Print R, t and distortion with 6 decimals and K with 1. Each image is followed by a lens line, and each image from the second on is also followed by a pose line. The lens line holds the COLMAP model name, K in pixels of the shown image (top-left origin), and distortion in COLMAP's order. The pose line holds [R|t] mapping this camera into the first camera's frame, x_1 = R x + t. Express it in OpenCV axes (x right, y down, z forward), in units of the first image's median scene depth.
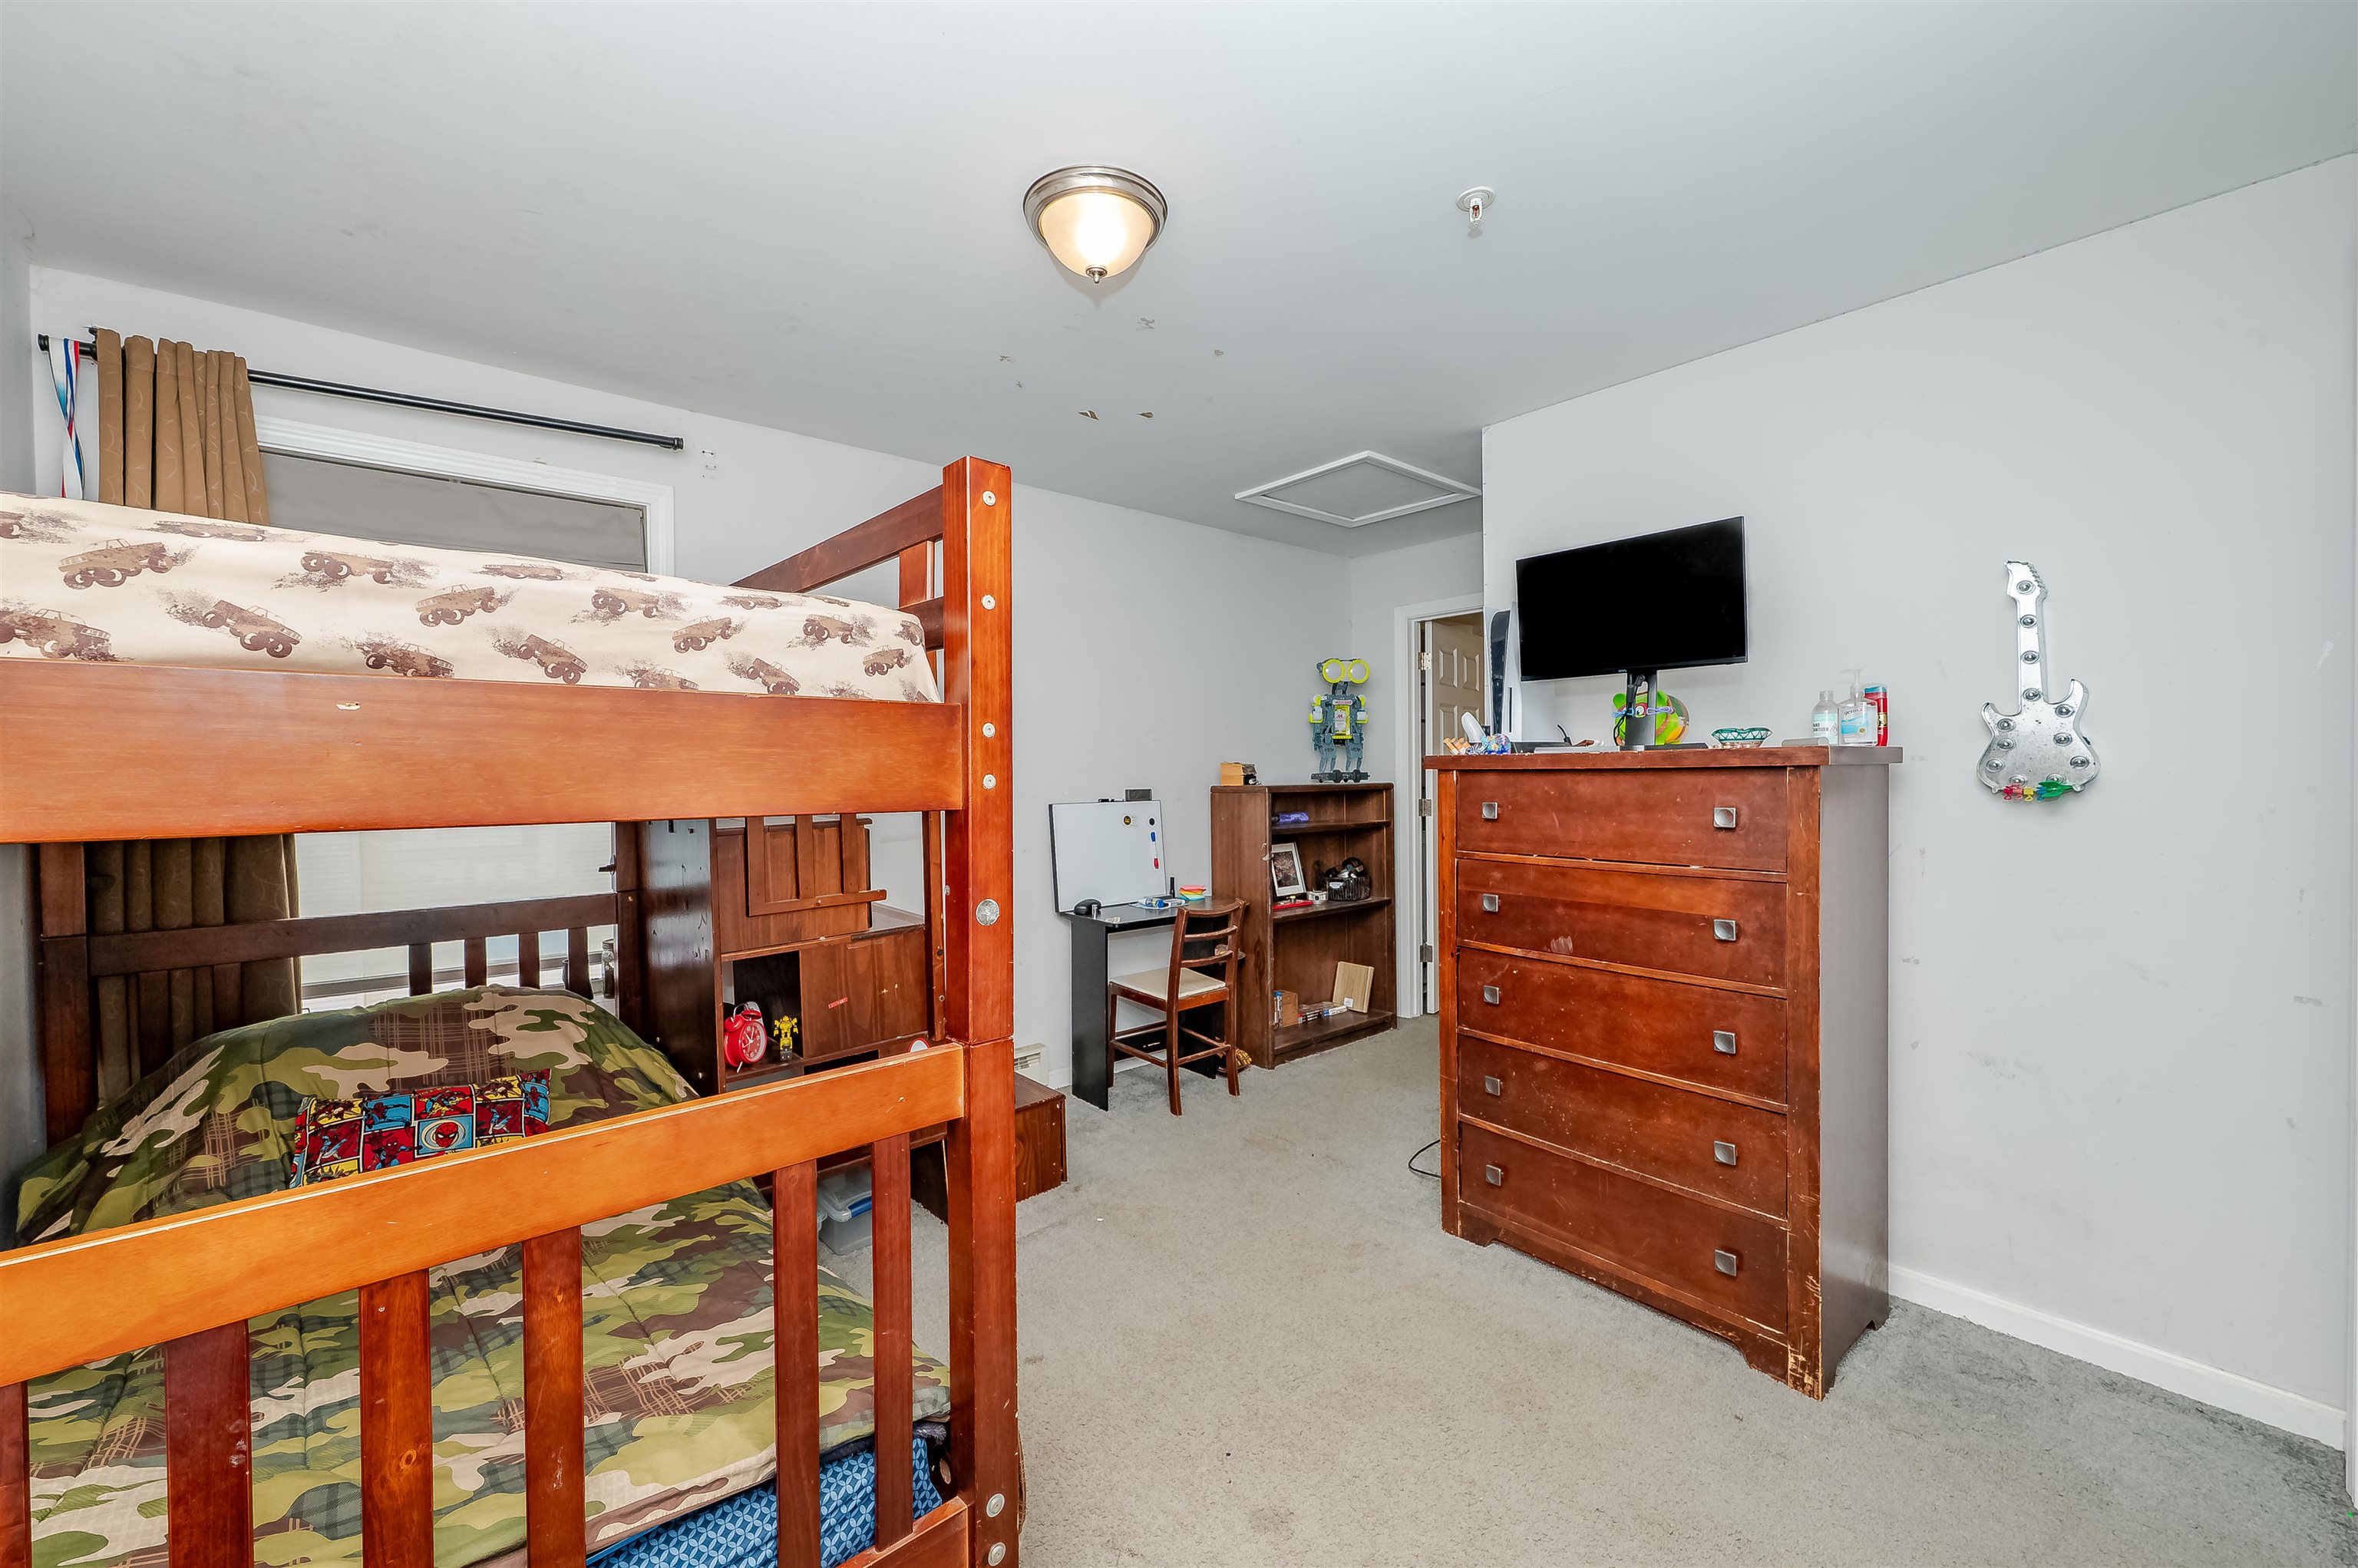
lens RADIAL K [[927.1, 0, 1175.6], [0, 927.1, 790.6], [0, 0, 1]] dist [-0.016367, 0.000050]
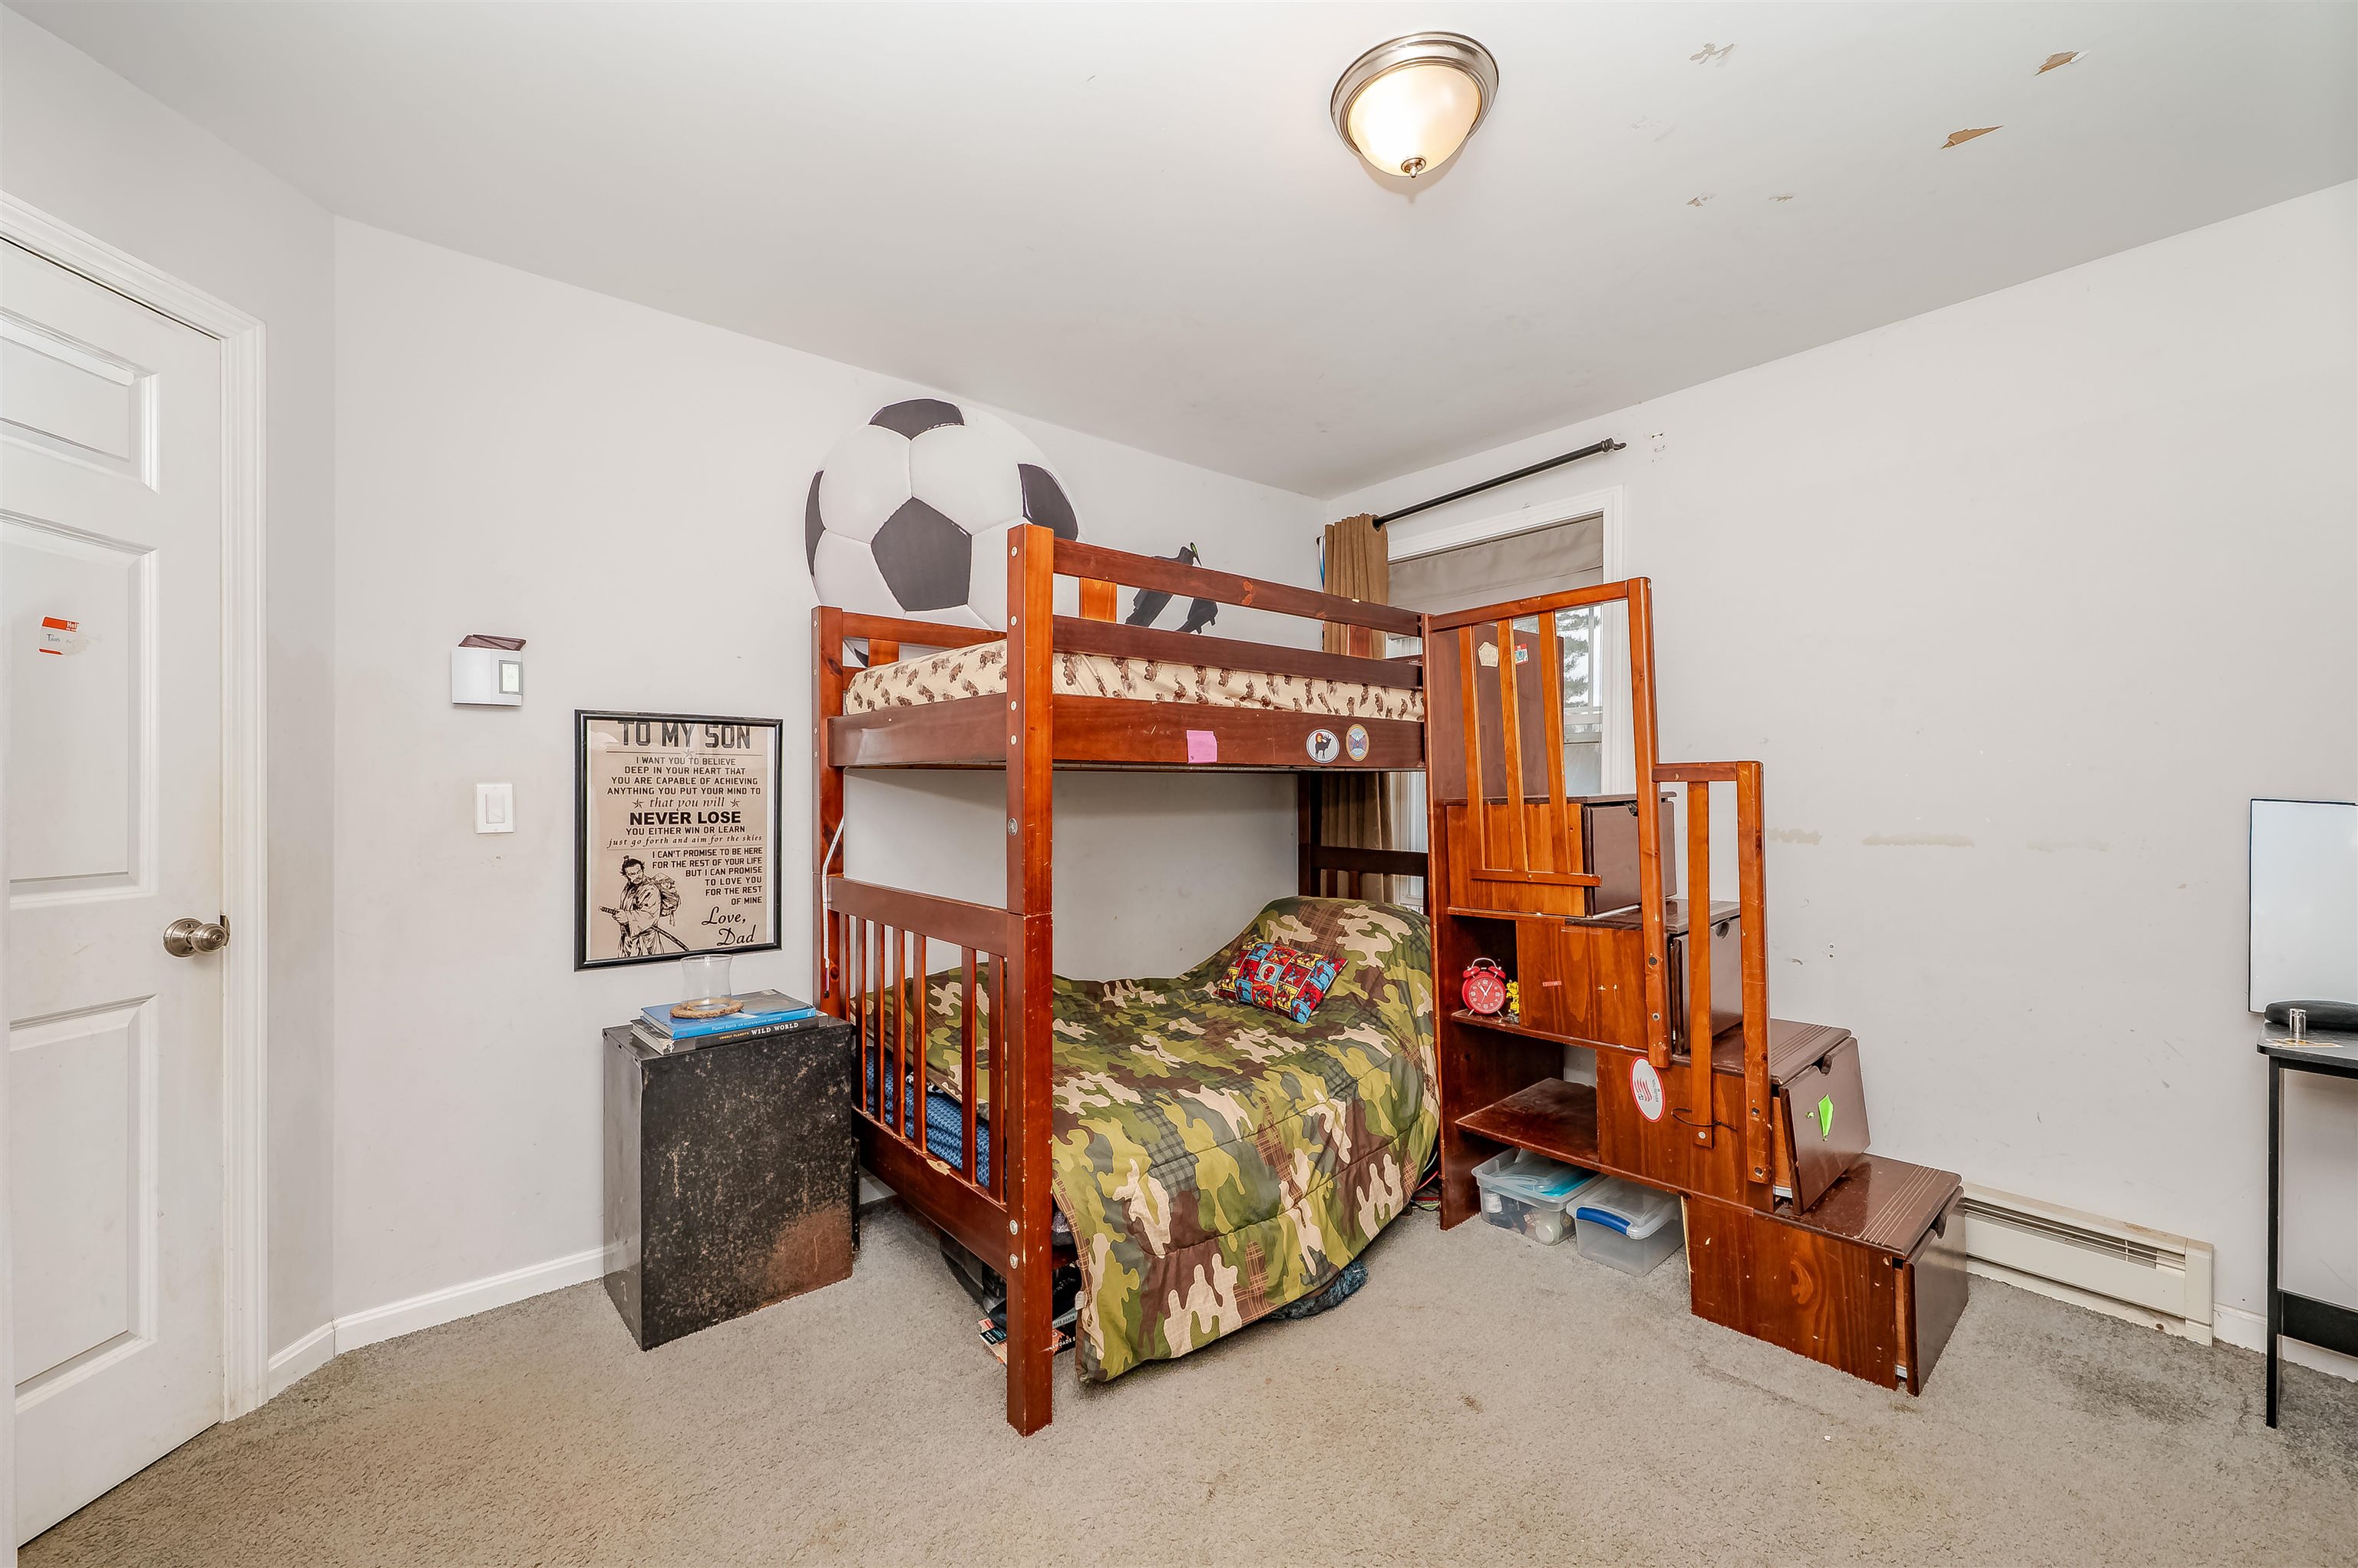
lens RADIAL K [[927.1, 0, 1175.6], [0, 927.1, 790.6], [0, 0, 1]] dist [-0.016367, 0.000050]
pose [[-0.026365, 0.010106, -0.999601, 0.704625], [-0.026396, 0.999593, 0.010802, 0.029545], [0.999304, 0.026671, -0.026087, 0.709931]]
